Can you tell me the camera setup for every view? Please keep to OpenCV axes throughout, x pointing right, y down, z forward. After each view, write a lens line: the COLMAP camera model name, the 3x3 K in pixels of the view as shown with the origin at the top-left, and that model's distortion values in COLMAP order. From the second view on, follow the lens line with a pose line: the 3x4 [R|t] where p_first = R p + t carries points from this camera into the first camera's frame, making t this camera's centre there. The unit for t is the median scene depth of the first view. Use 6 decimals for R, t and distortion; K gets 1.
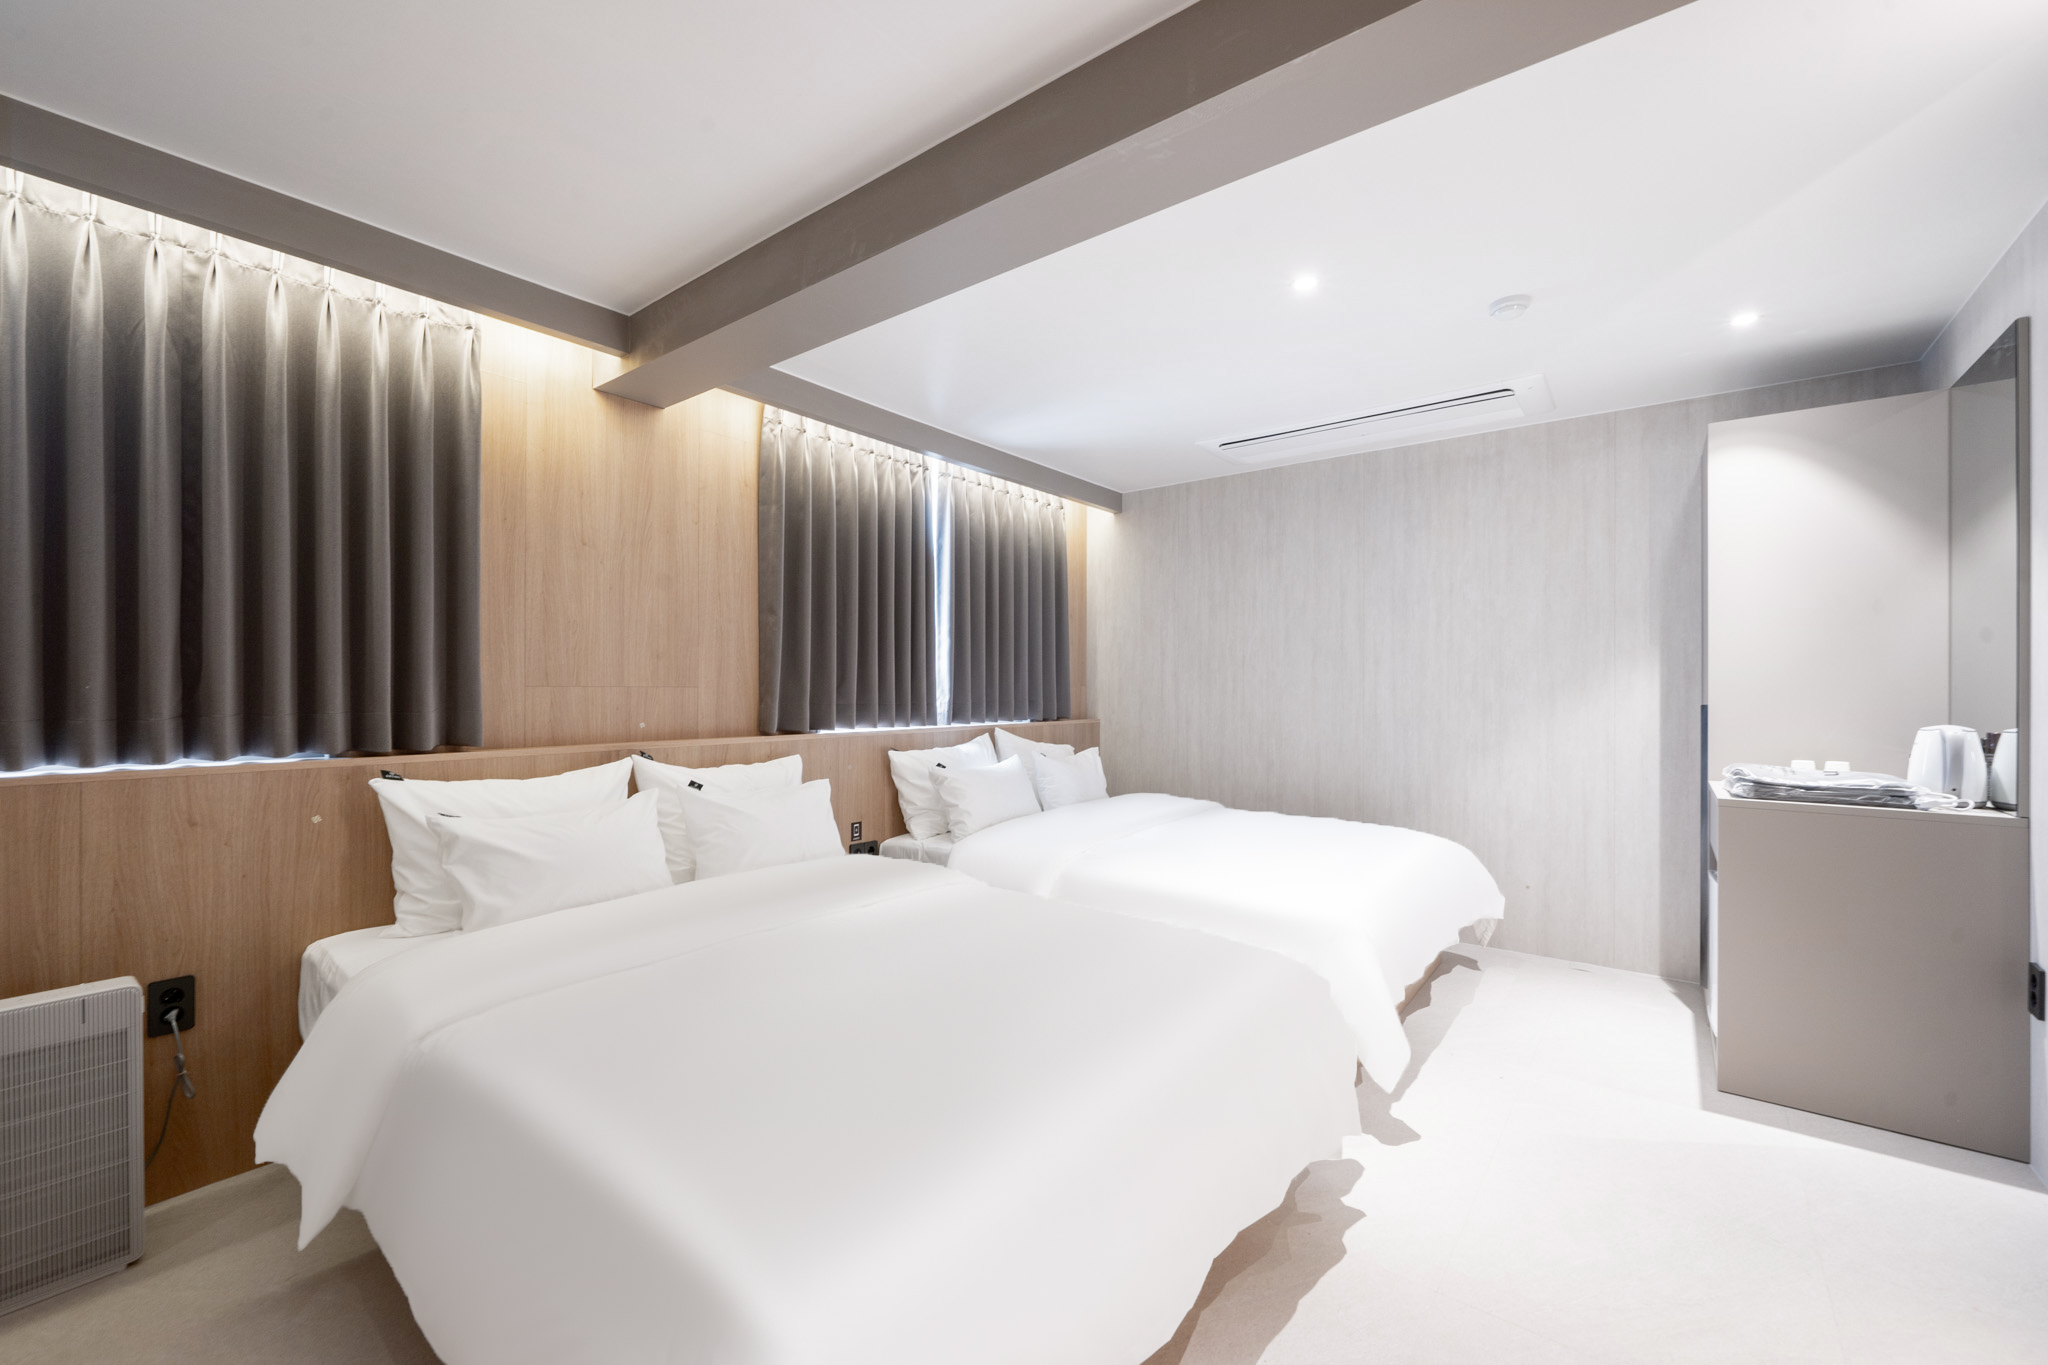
lens RADIAL K [[823.0, 0, 1024.0], [0, 823.0, 682.5], [0, 0, 1]] dist [0.001602, 0.000217]
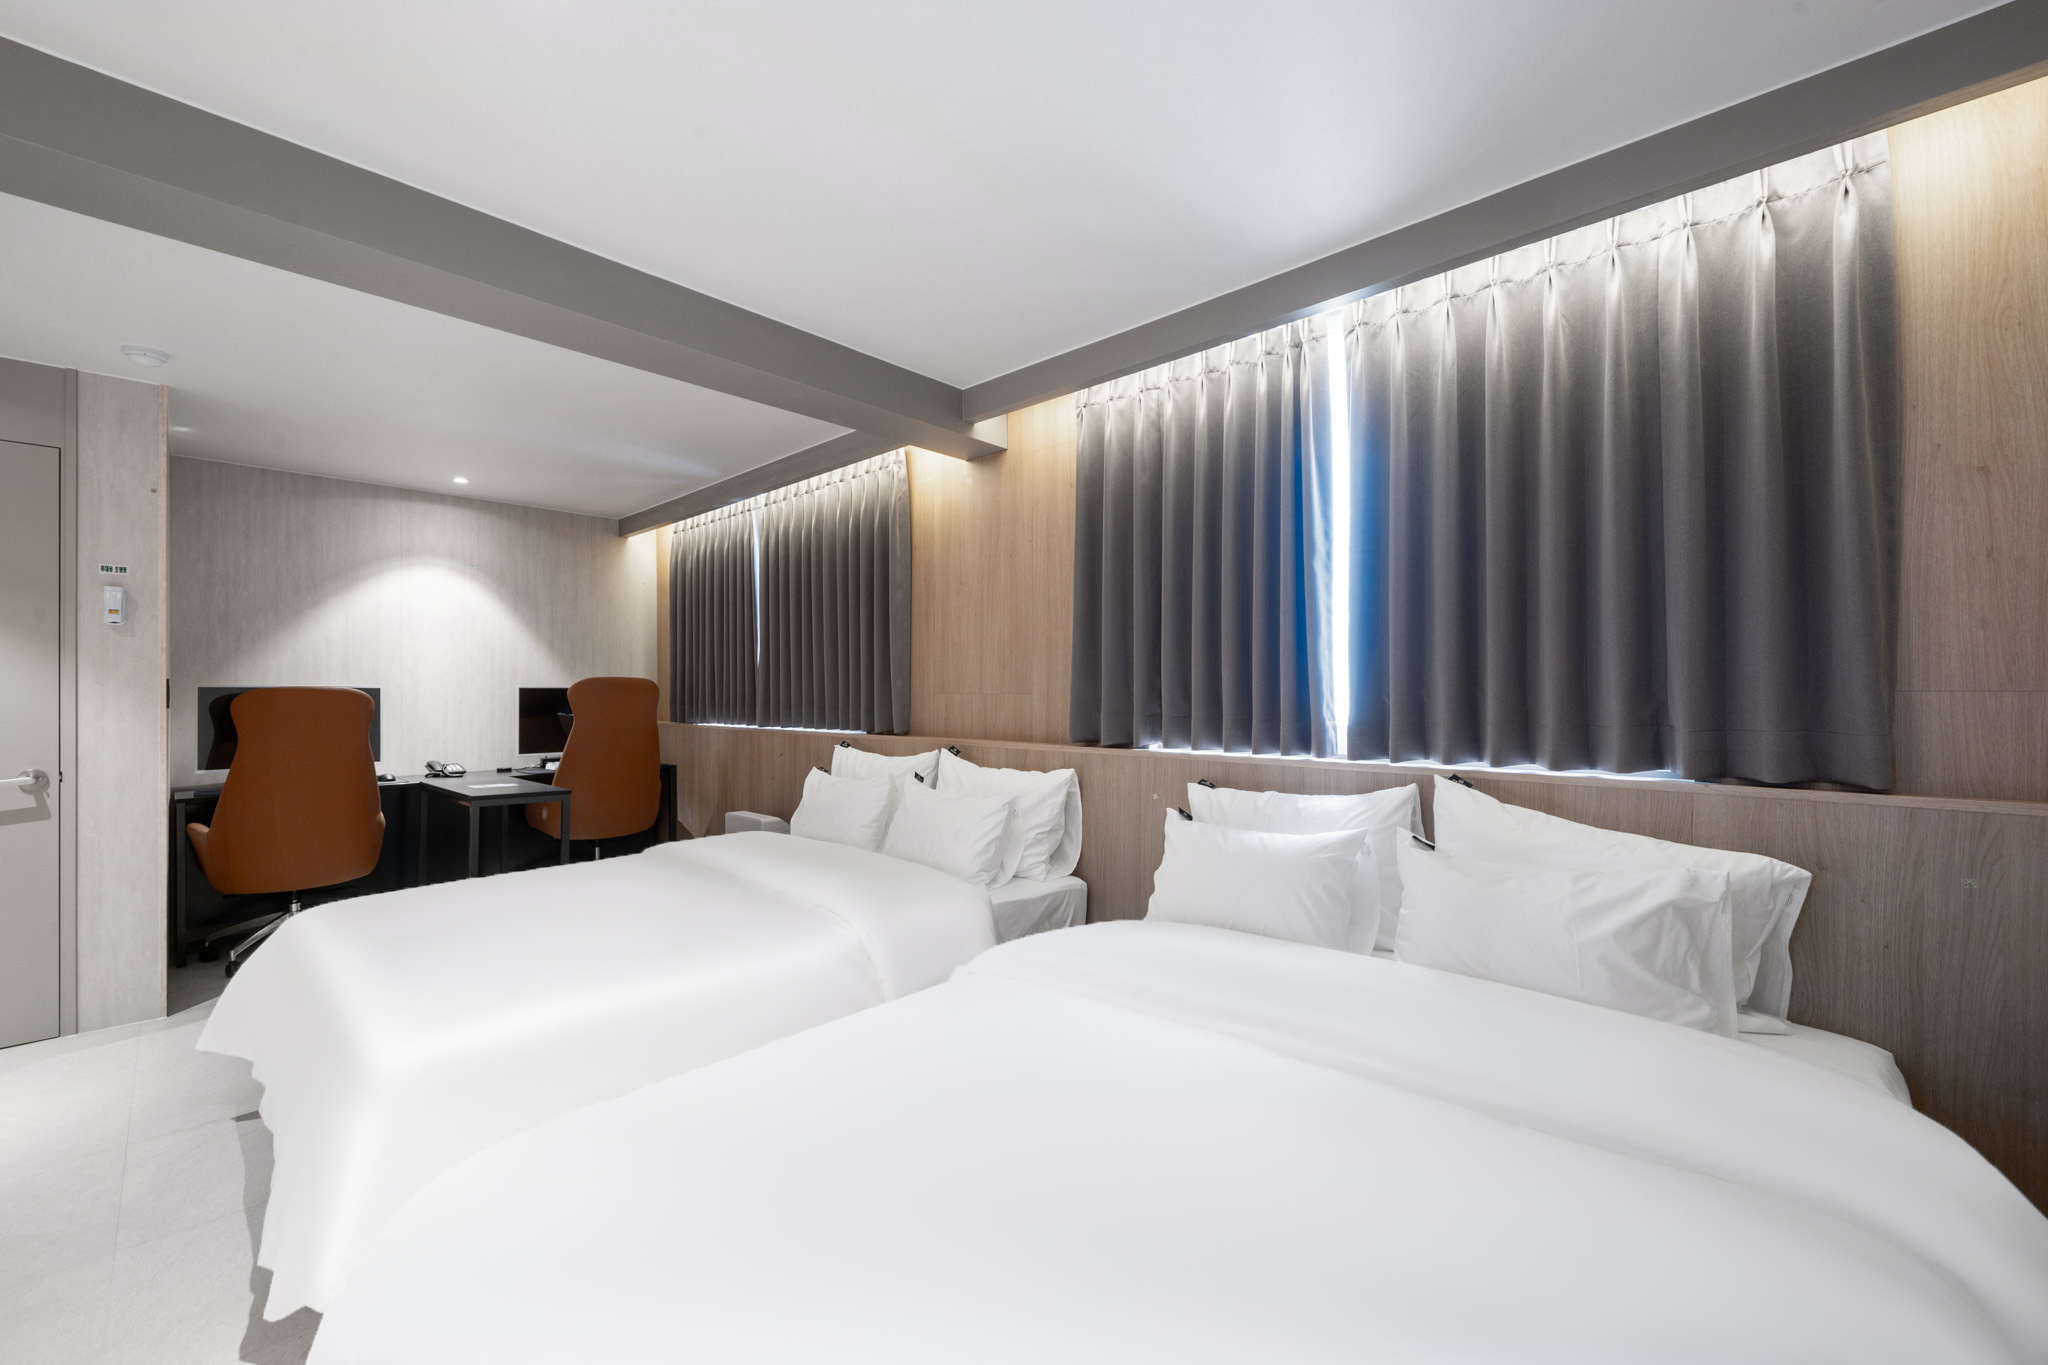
lens RADIAL K [[823.0, 0, 1024.0], [0, 823.0, 682.5], [0, 0, 1]] dist [0.001602, 0.000217]
pose [[-0.096454, -0.027093, -0.994969, 0.647989], [-0.004568, 0.999631, -0.026778, 0.018667], [0.995327, 0.001963, -0.096542, 1.069902]]
